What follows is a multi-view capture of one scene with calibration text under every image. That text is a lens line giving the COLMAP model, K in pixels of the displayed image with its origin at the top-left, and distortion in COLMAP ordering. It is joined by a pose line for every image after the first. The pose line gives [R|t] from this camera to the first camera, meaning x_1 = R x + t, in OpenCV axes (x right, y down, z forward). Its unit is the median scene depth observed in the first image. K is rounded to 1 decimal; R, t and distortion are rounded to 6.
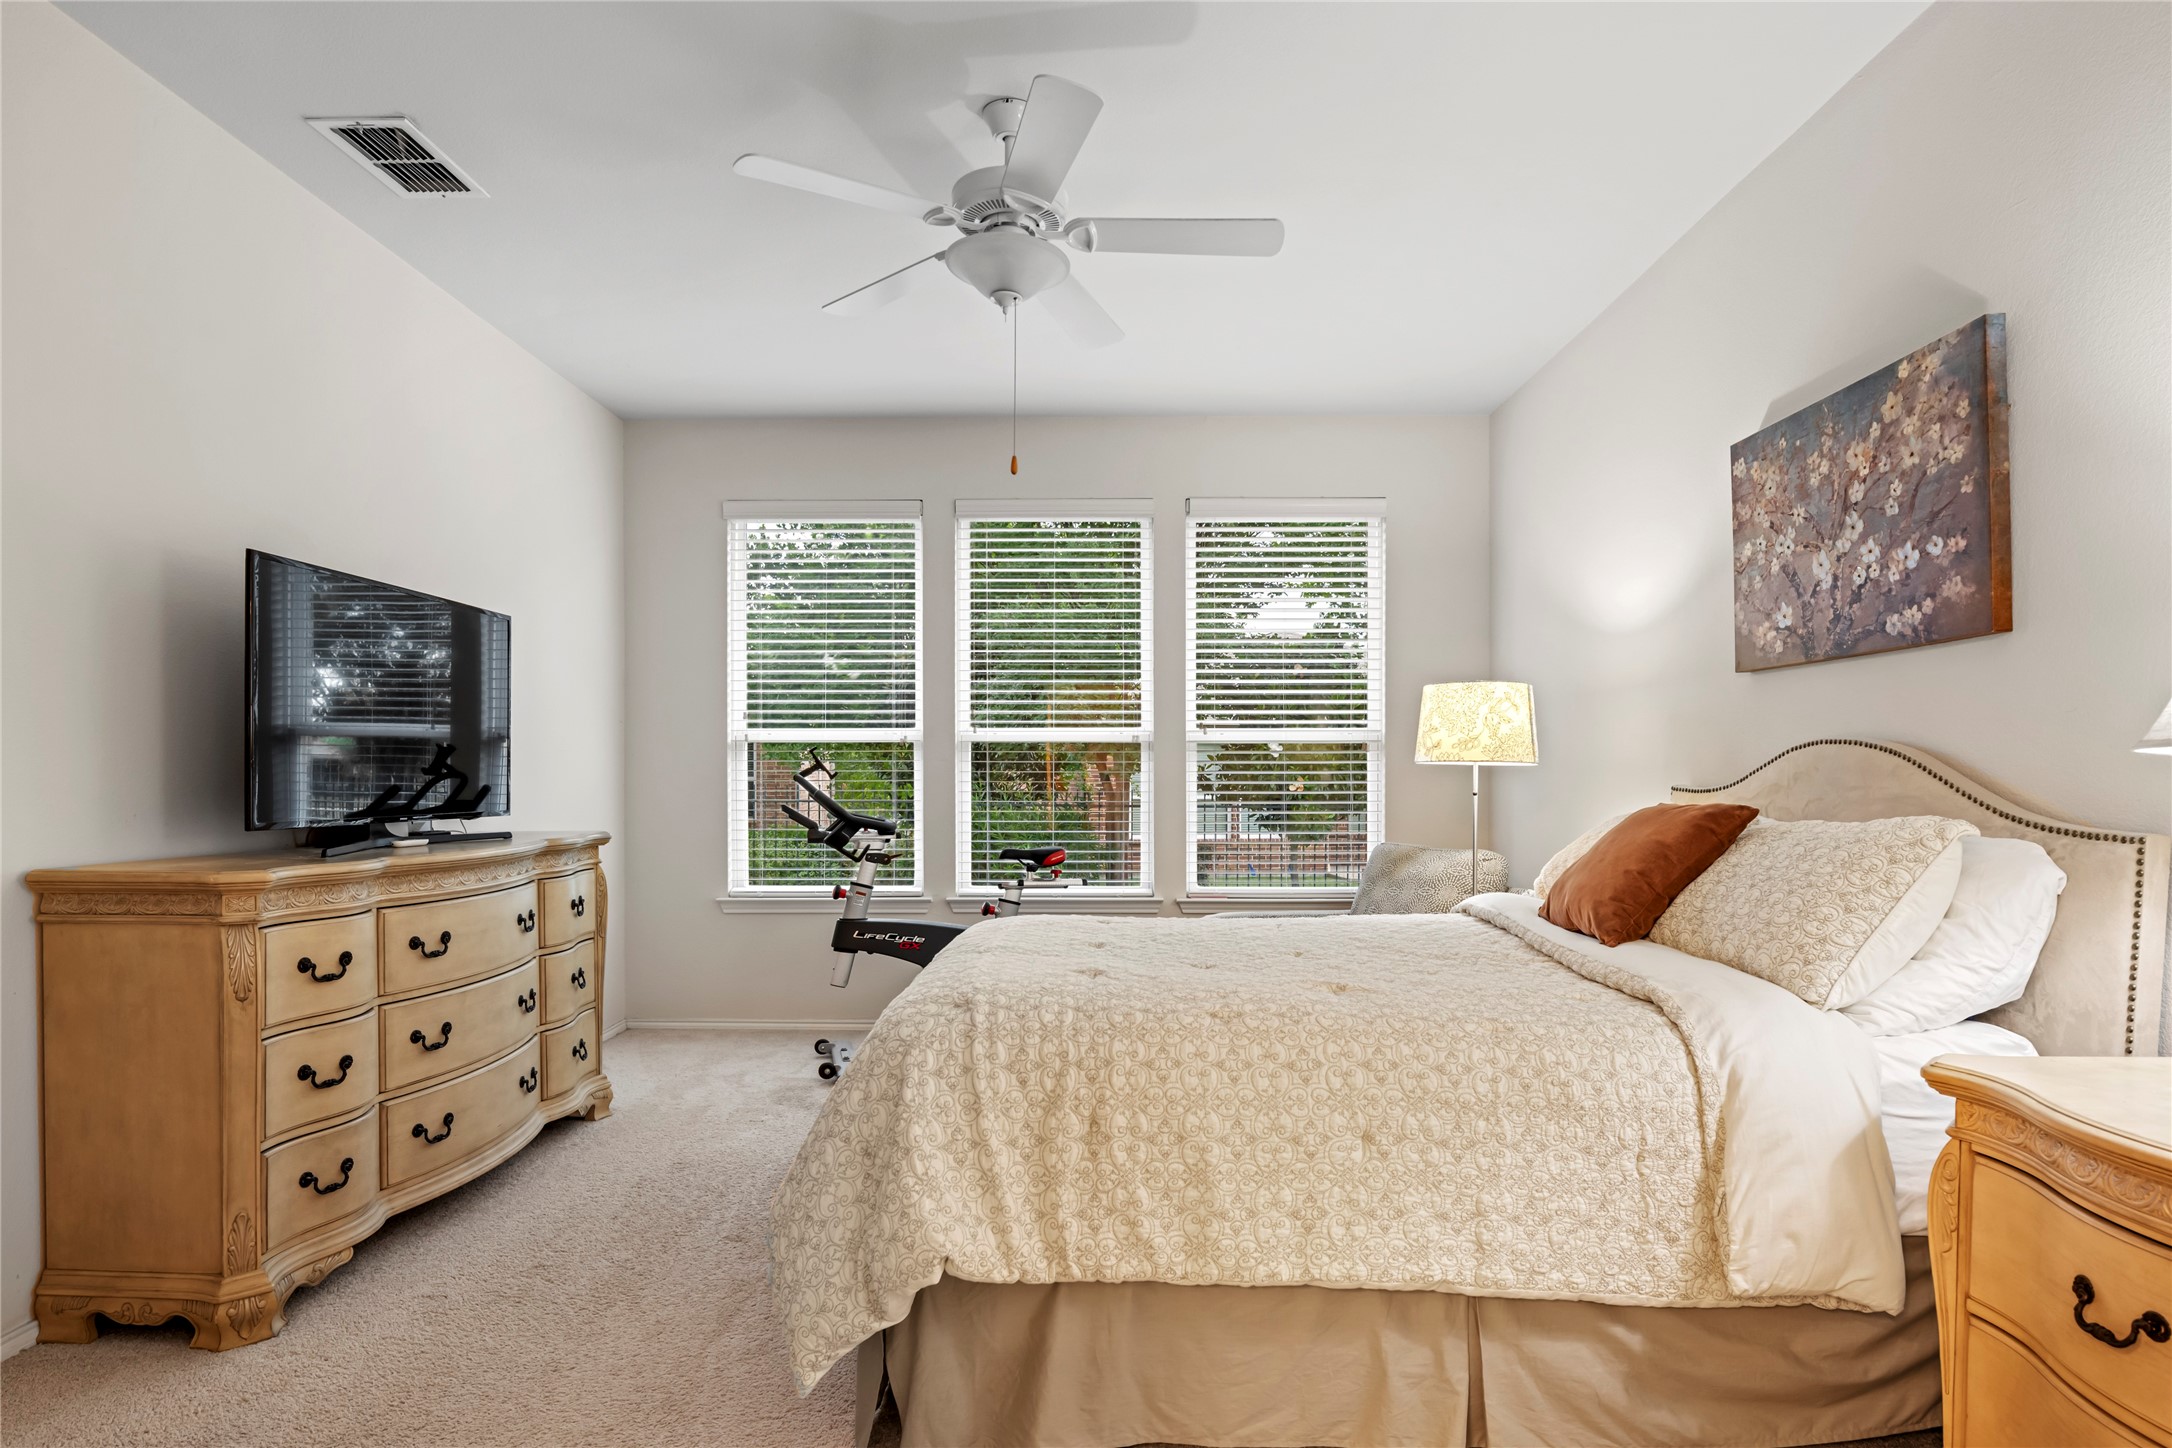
lens RADIAL K [[1187.6, 0, 1044.7], [0, 1187.6, 789.2], [0, 0, 1]] dist [-0.003820, -0.004121]
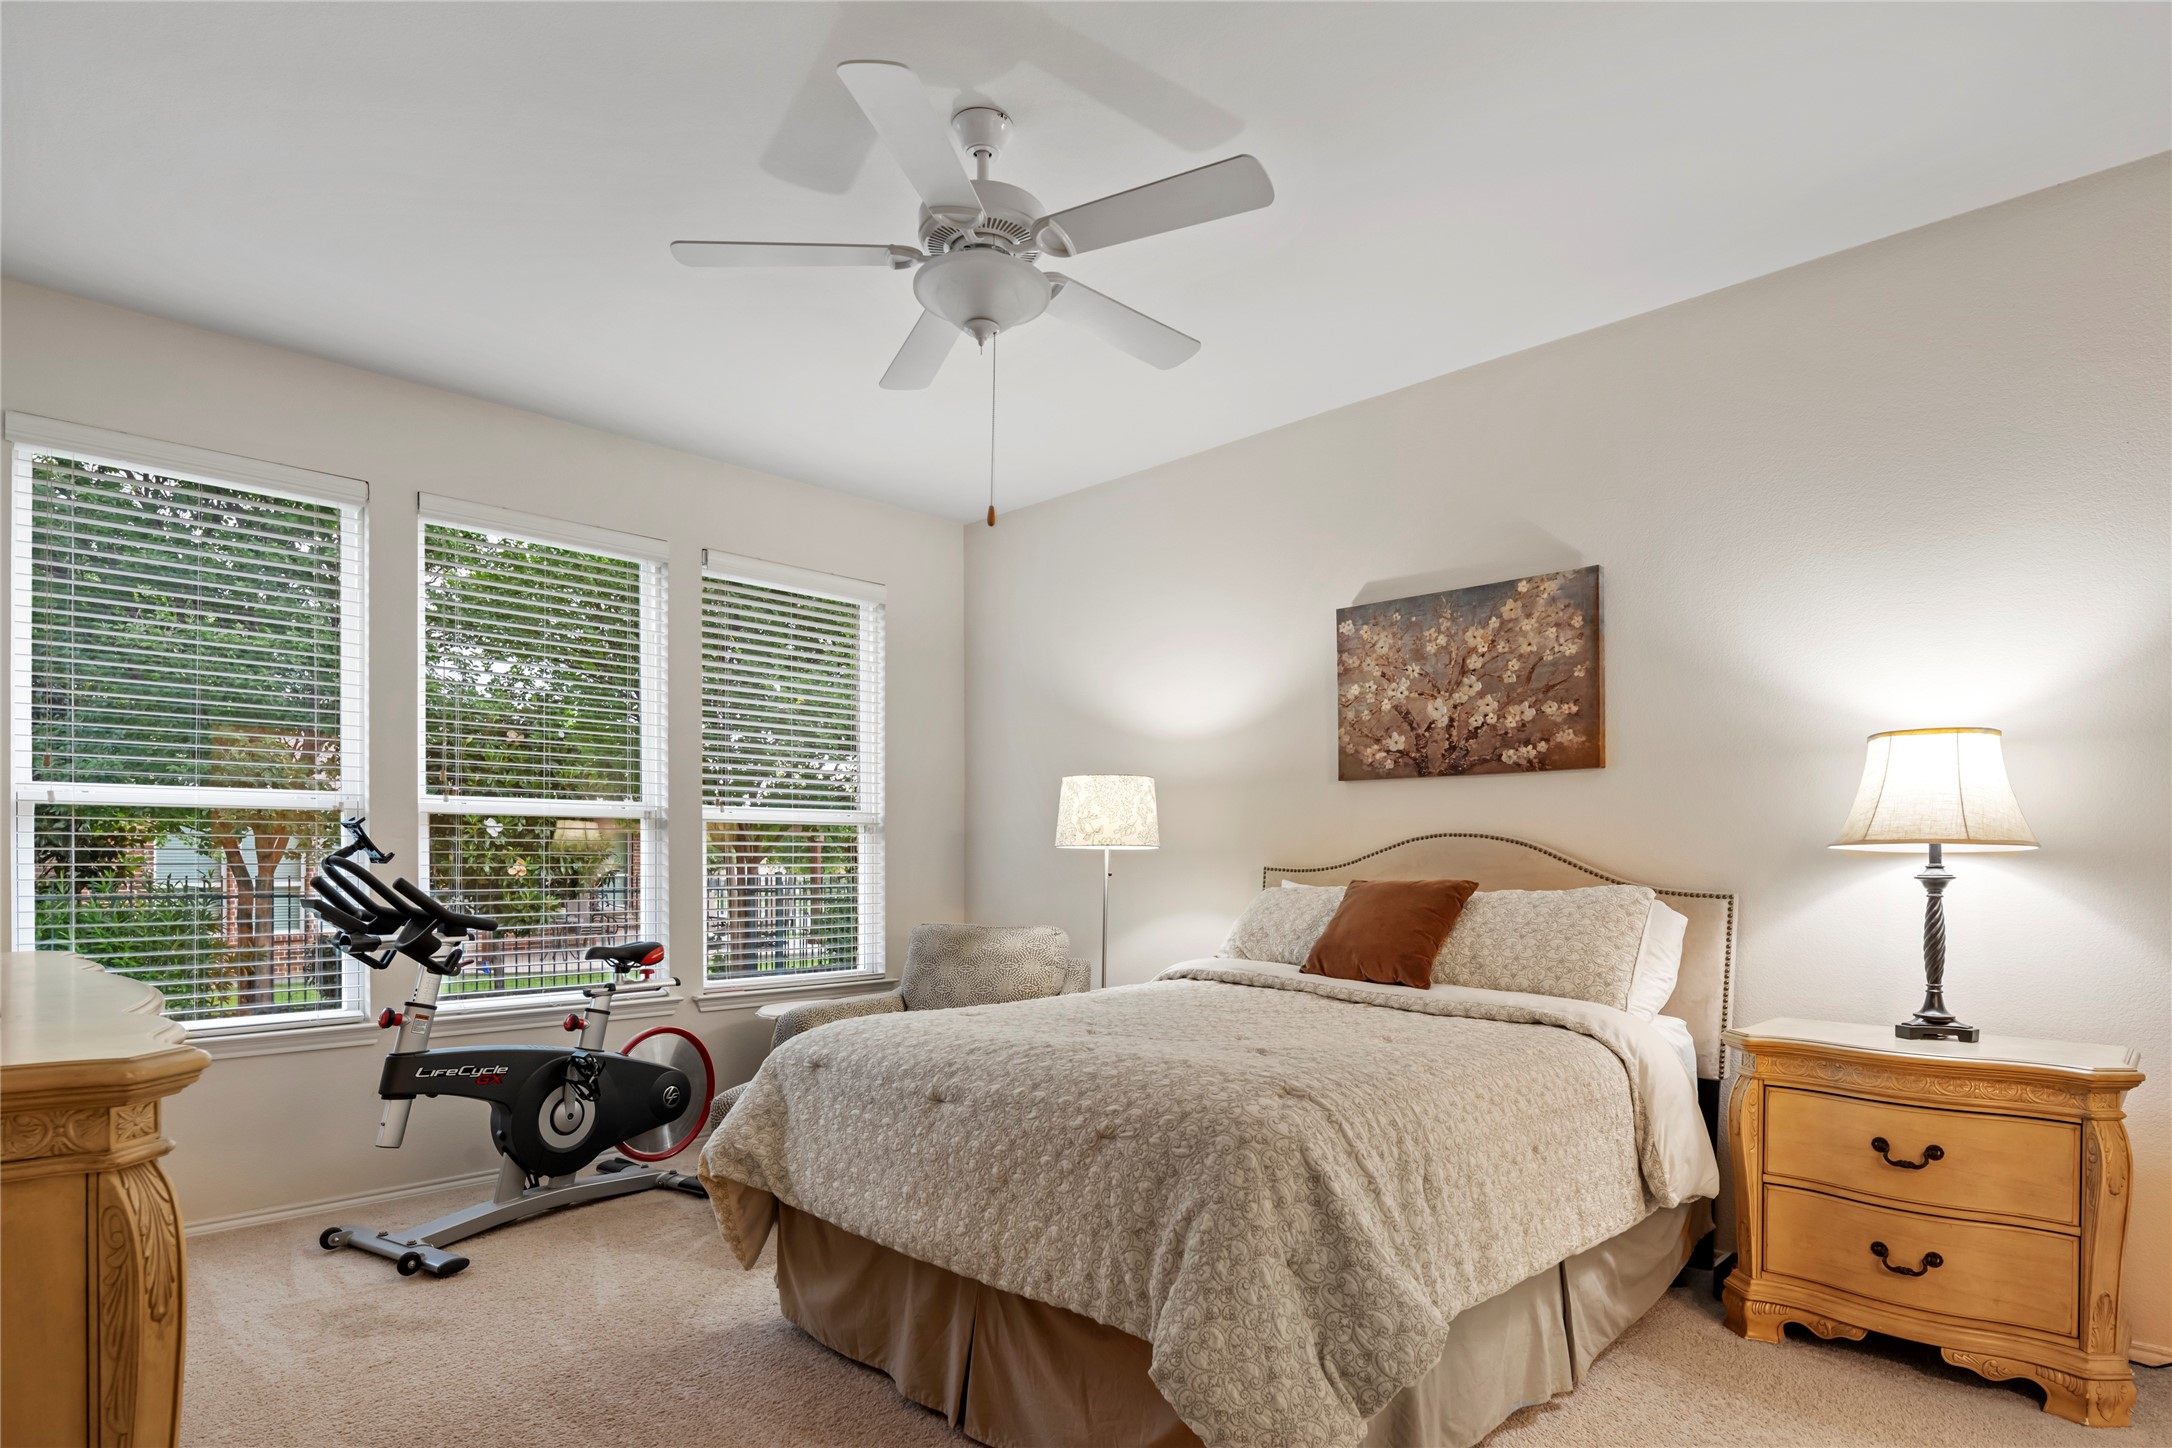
lens RADIAL K [[1187.6, 0, 1057.1], [0, 1187.6, 870.2], [0, 0, 1]] dist [-0.003820, -0.004121]
pose [[0.690781, -0.006805, 0.723032, -0.714757], [0.005978, 0.999975, 0.003701, -0.005434], [-0.723039, 0.001766, 0.690805, 0.366220]]
